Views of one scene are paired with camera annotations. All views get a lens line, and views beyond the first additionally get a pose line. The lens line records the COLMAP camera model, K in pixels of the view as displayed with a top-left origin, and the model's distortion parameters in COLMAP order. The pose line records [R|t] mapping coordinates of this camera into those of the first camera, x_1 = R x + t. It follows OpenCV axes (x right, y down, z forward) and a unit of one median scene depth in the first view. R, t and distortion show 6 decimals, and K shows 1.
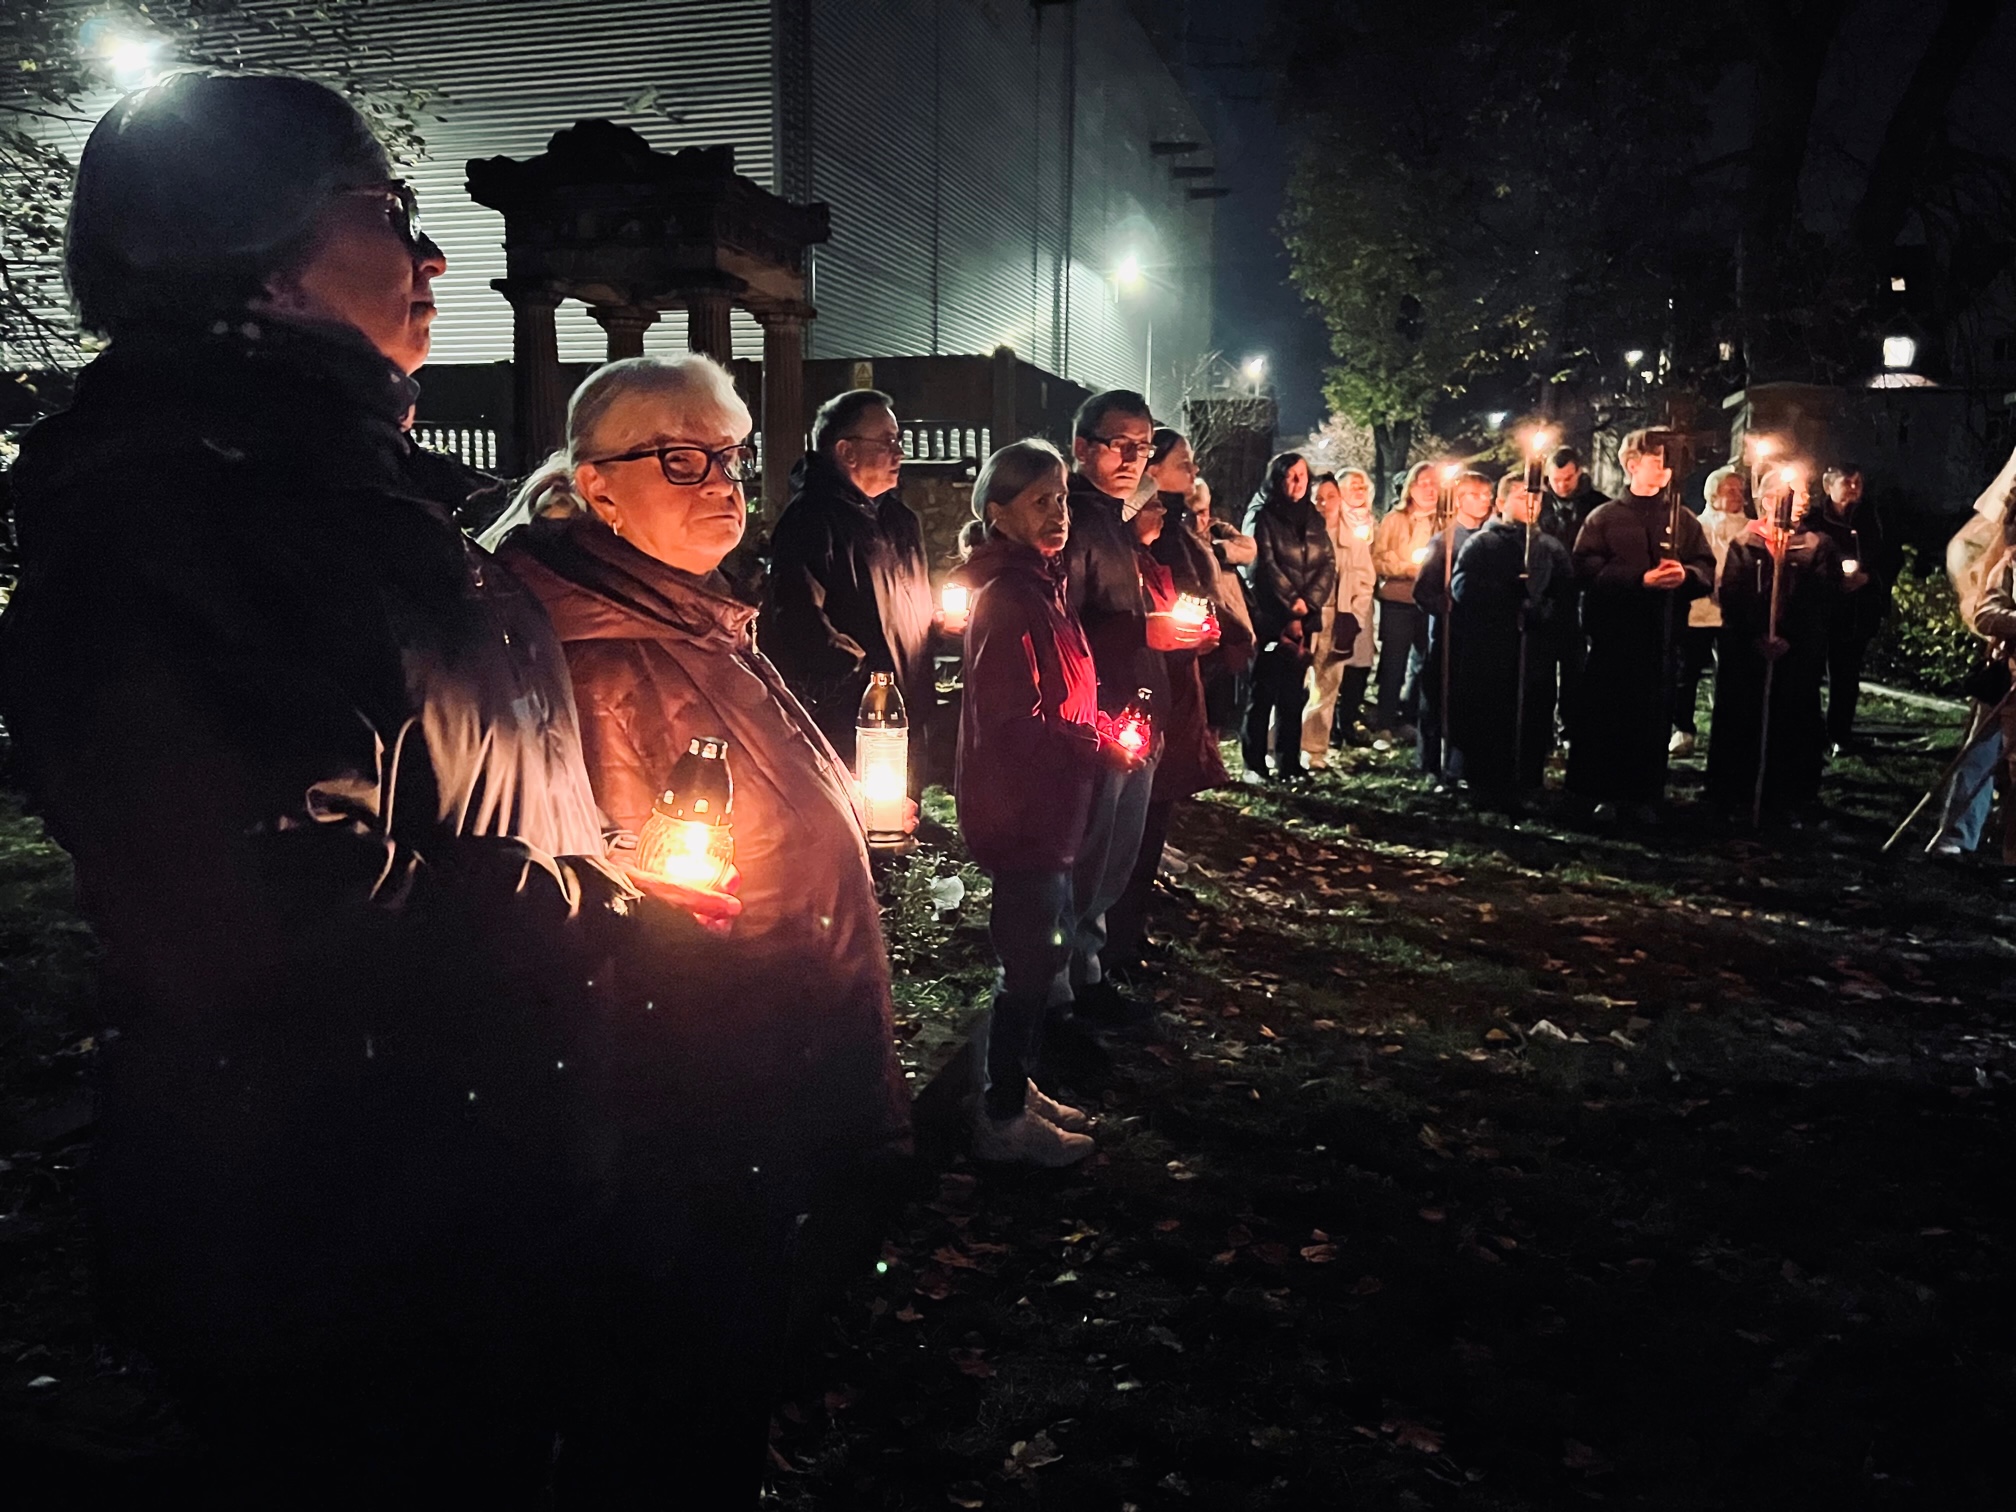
lens RADIAL K [[1527.0, 0, 1008.3], [0, 1527.0, 766.2], [0, 0, 1]] dist [0.043138, -0.040656]
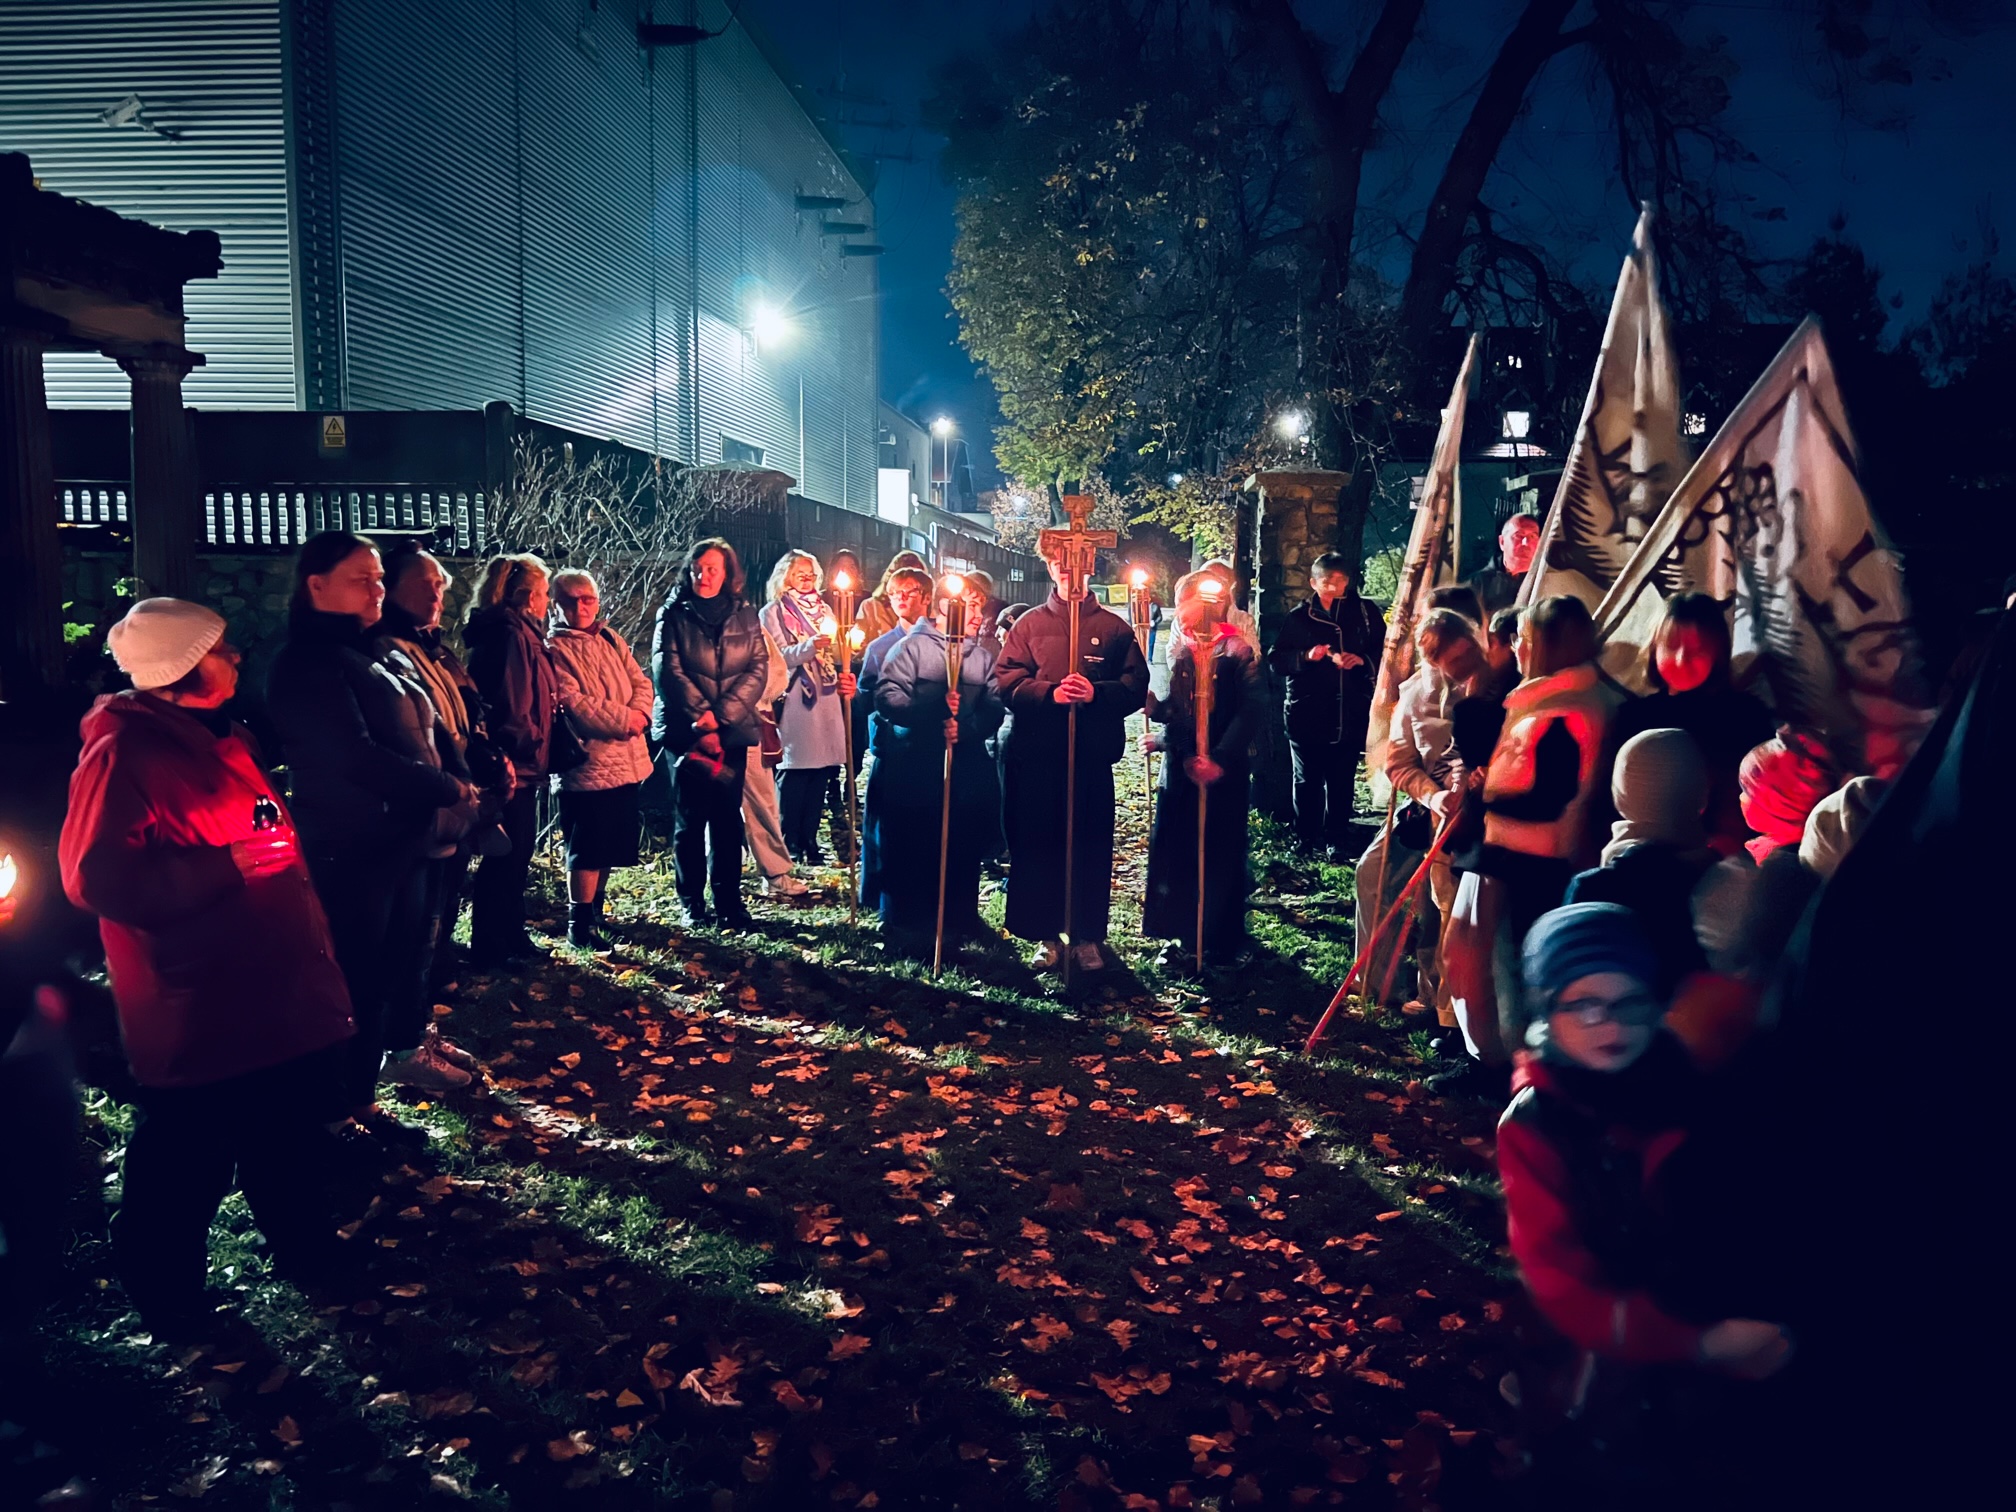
lens RADIAL K [[1527.0, 0, 1012.7], [0, 1527.0, 751.5], [0, 0, 1]] dist [0.043138, -0.040656]
pose [[0.983051, -0.017673, 0.182480, 0.091487], [0.025275, 0.998903, -0.039416, -0.022826], [-0.181583, 0.043360, 0.982419, 0.062721]]
